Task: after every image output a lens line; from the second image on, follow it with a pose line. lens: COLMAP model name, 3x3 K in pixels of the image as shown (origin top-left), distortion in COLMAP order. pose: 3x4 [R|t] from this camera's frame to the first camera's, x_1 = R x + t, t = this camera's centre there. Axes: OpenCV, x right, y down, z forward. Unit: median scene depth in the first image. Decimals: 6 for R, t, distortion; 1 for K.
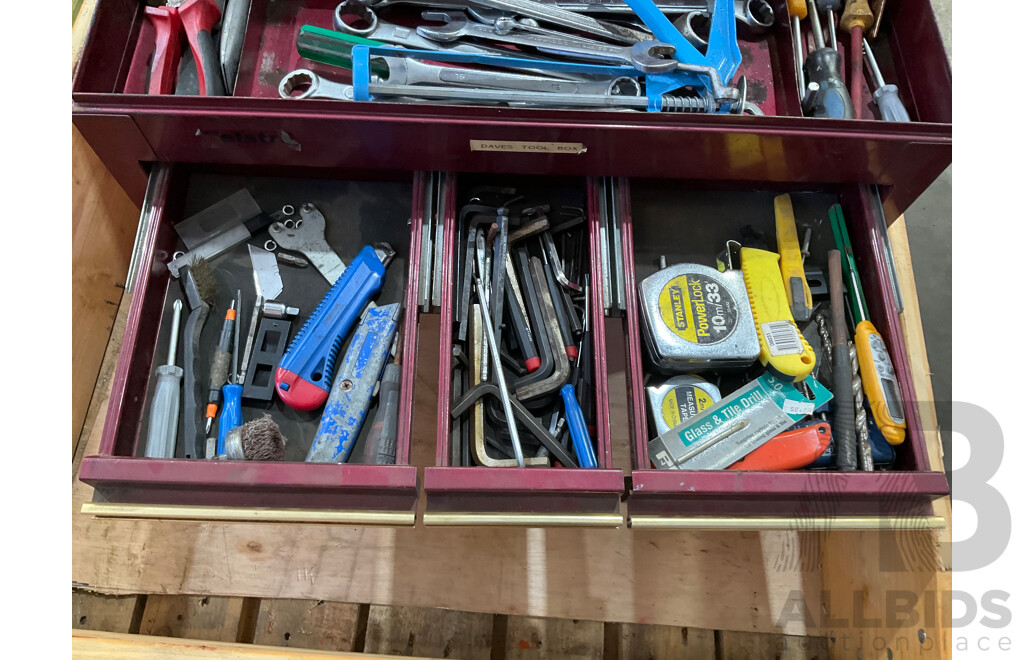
lens RADIAL K [[725.8, 0, 512.7], [0, 725.8, 334.9], [0, 0, 1]] dist [-0.025019, -0.029923]
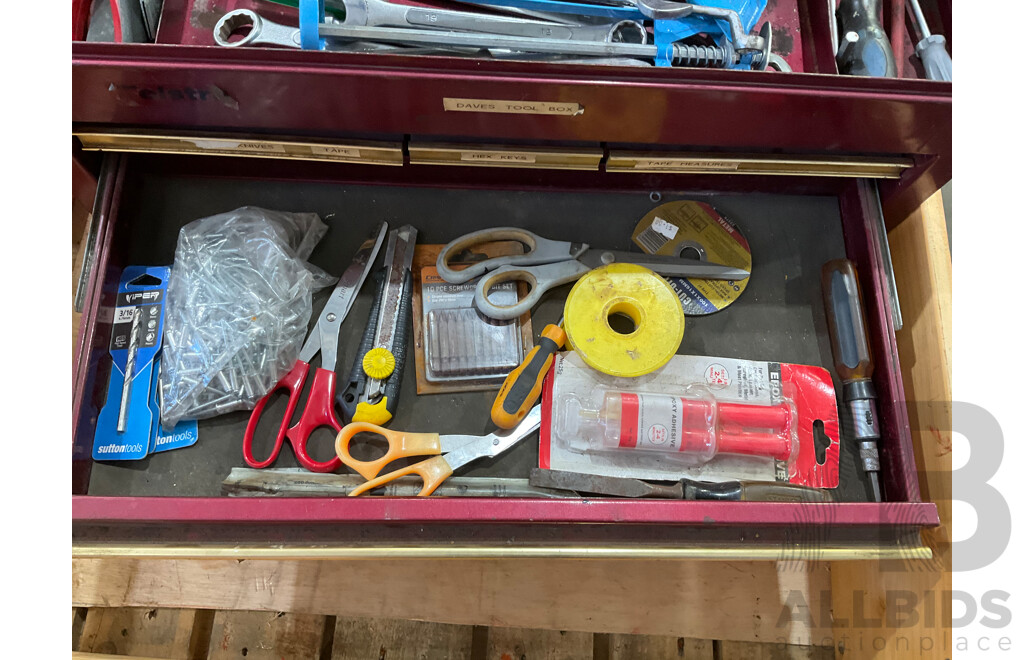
lens RADIAL K [[725.8, 0, 509.2], [0, 725.8, 333.9], [0, 0, 1]] dist [-0.025019, -0.029923]
pose [[0.999749, 0.001203, 0.022365, -0.001543], [-0.002792, 0.997460, 0.071170, -0.050188], [-0.022222, -0.071214, 0.997213, 0.132672]]
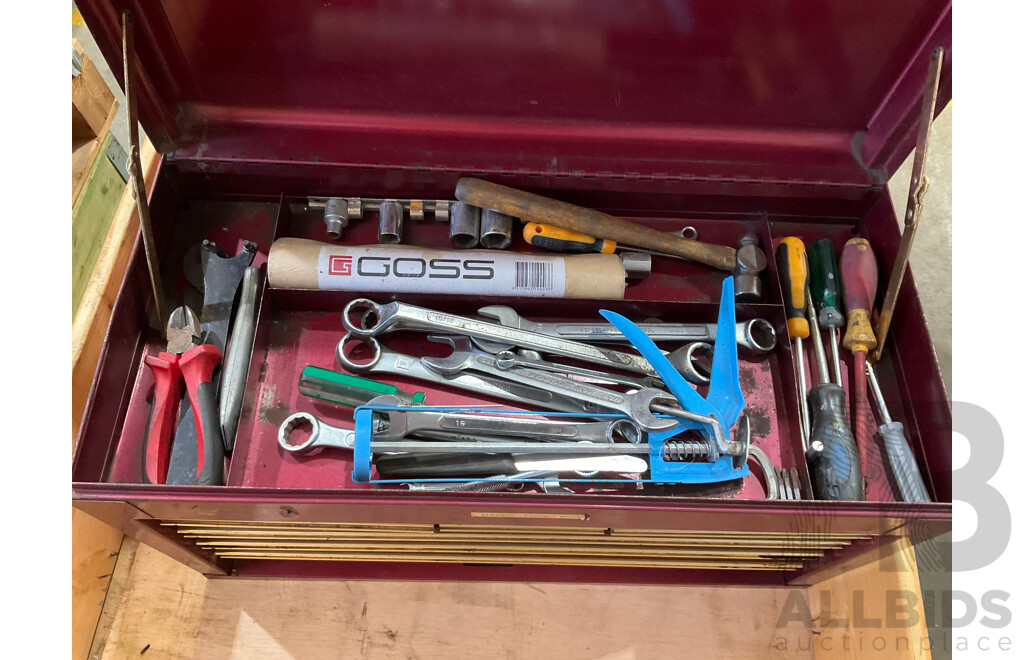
lens RADIAL K [[725.8, 0, 511.3], [0, 725.8, 333.6], [0, 0, 1]] dist [-0.025019, -0.029923]
pose [[0.999959, -0.002902, -0.008557, 0.005253], [0.002183, 0.996555, -0.082903, -0.368971], [0.008769, 0.082881, 0.996521, -0.004746]]
